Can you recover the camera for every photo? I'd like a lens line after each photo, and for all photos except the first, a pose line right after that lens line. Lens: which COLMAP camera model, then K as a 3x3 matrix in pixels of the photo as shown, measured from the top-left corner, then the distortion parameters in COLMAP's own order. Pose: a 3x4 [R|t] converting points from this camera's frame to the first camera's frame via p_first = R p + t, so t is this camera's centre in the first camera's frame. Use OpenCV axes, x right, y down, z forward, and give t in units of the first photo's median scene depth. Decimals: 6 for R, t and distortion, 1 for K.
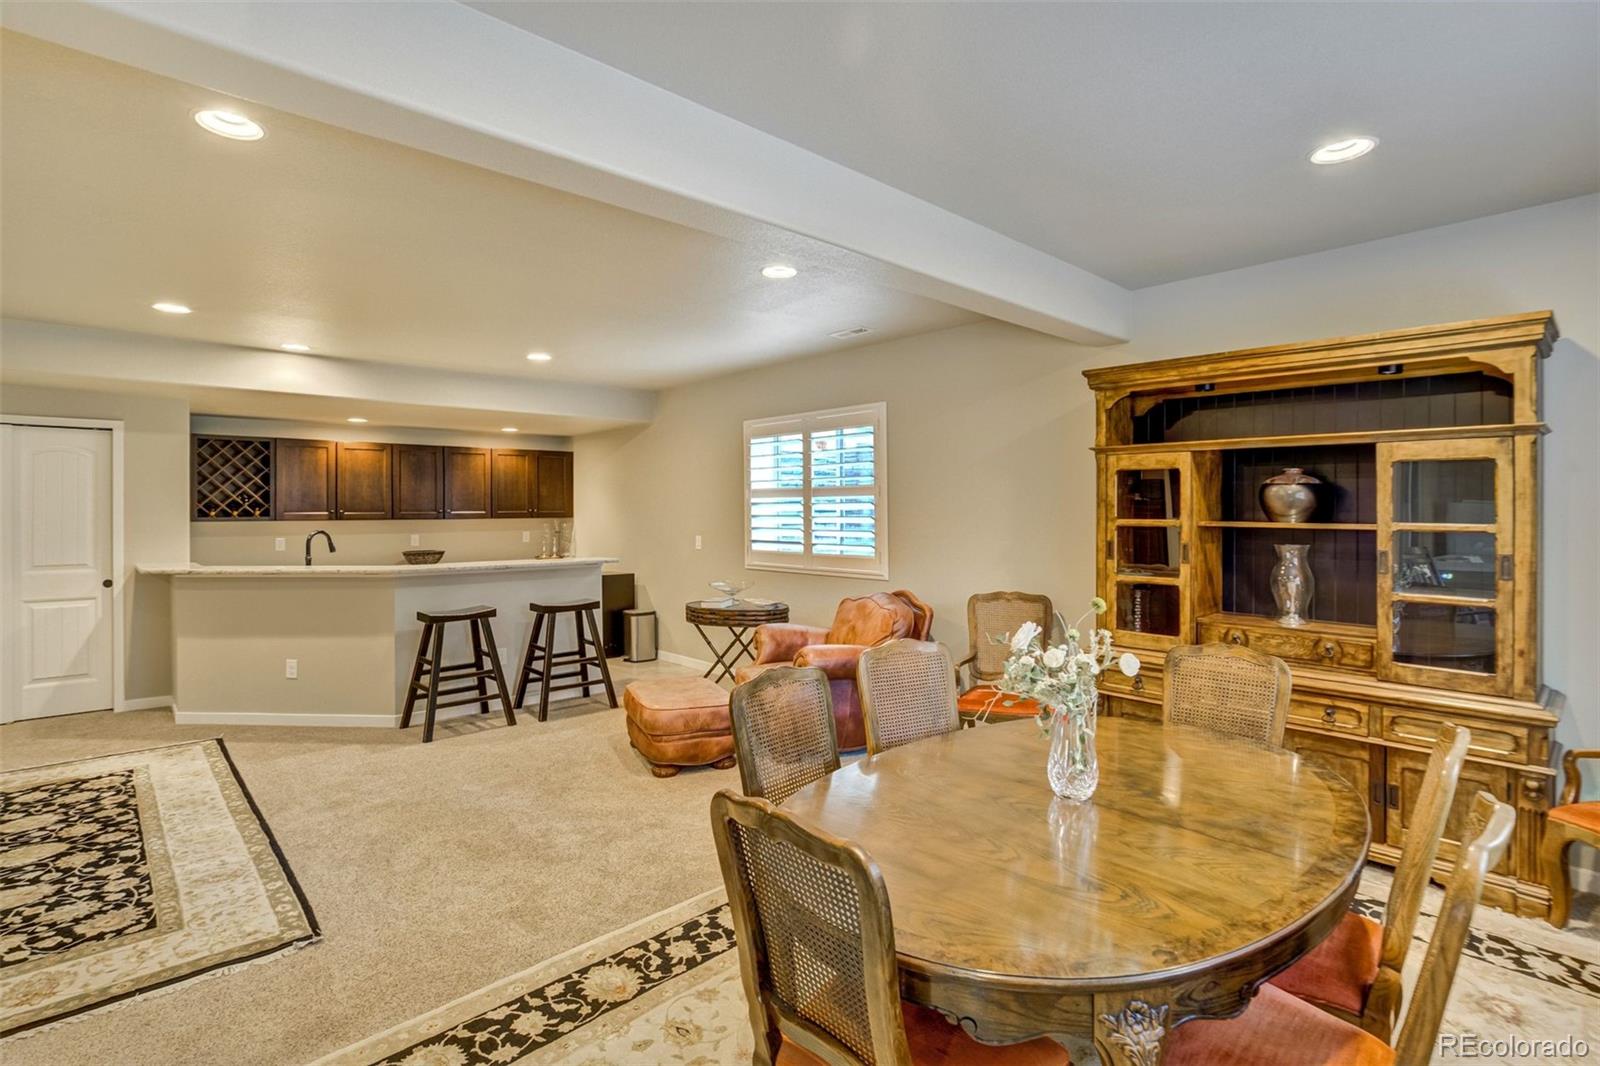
lens RADIAL K [[729.4, 0, 787.1], [0, 729.4, 504.5], [0, 0, 1]] dist [-0.000999, -0.000061]
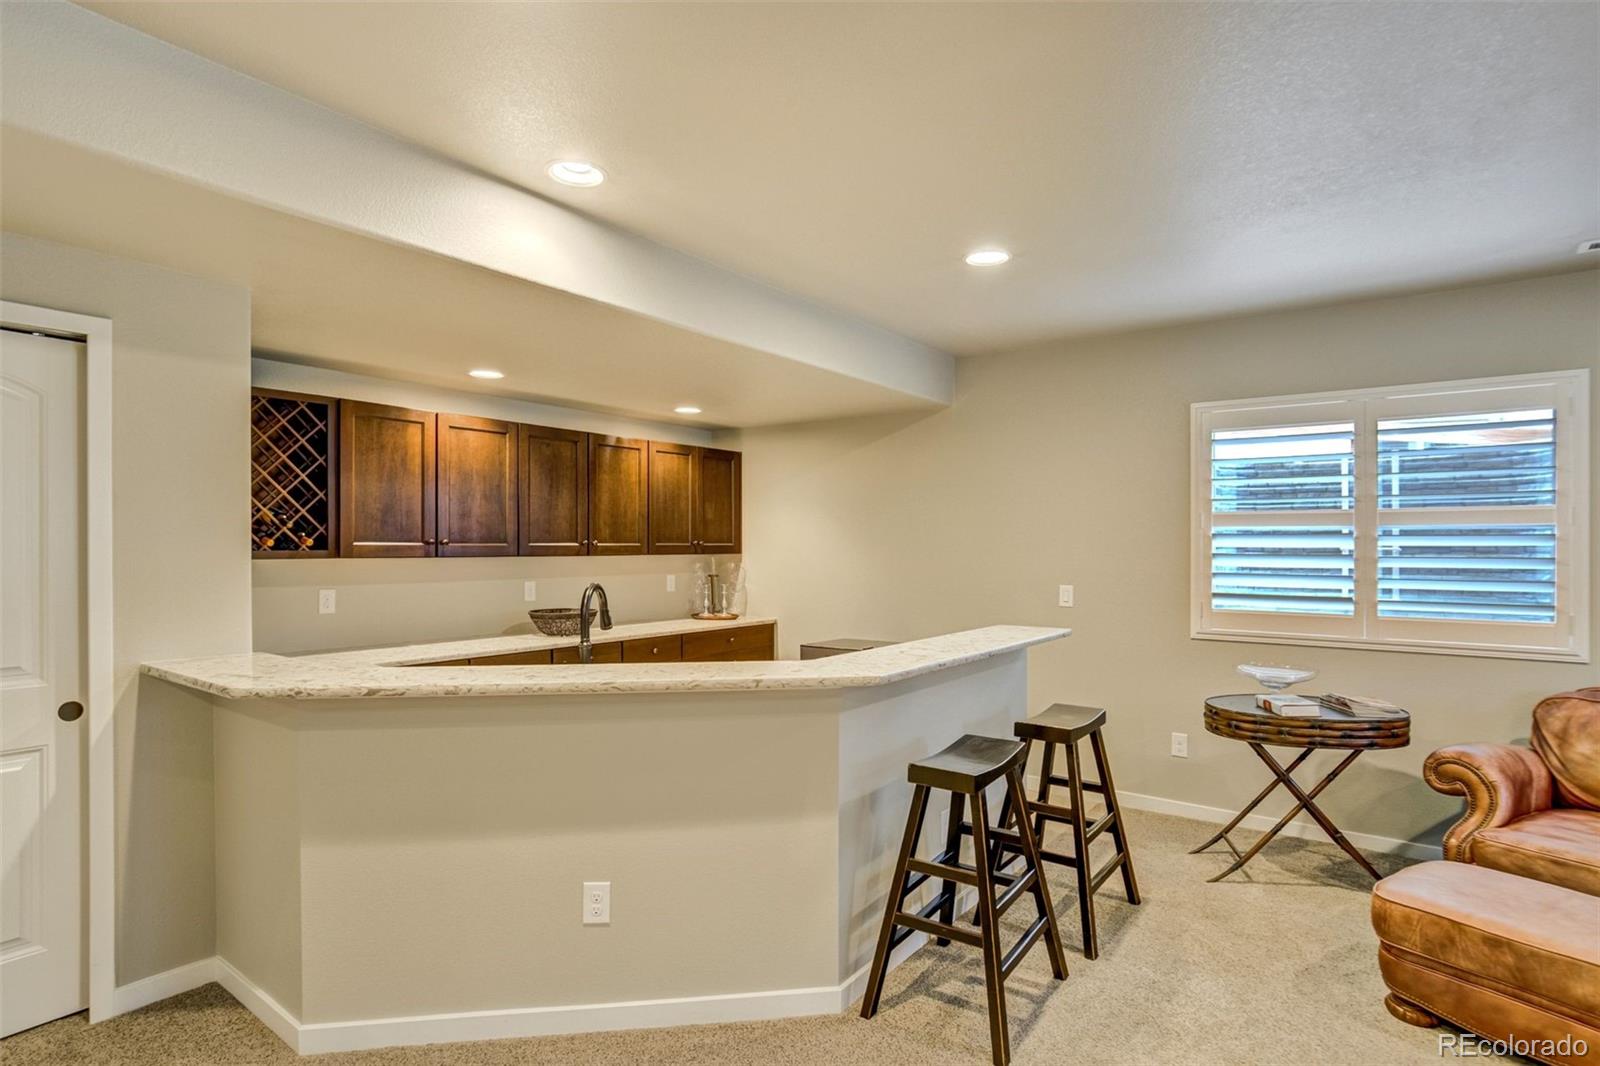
lens RADIAL K [[799.5, 0, 835.6], [0, 799.5, 542.3], [0, 0, 1]] dist [-0.019171, 0.000096]
pose [[0.977667, 0.008854, 0.209976, -0.455120], [-0.010308, 0.999930, 0.005829, 0.003966], [-0.209909, -0.007863, 0.977689, 0.359090]]
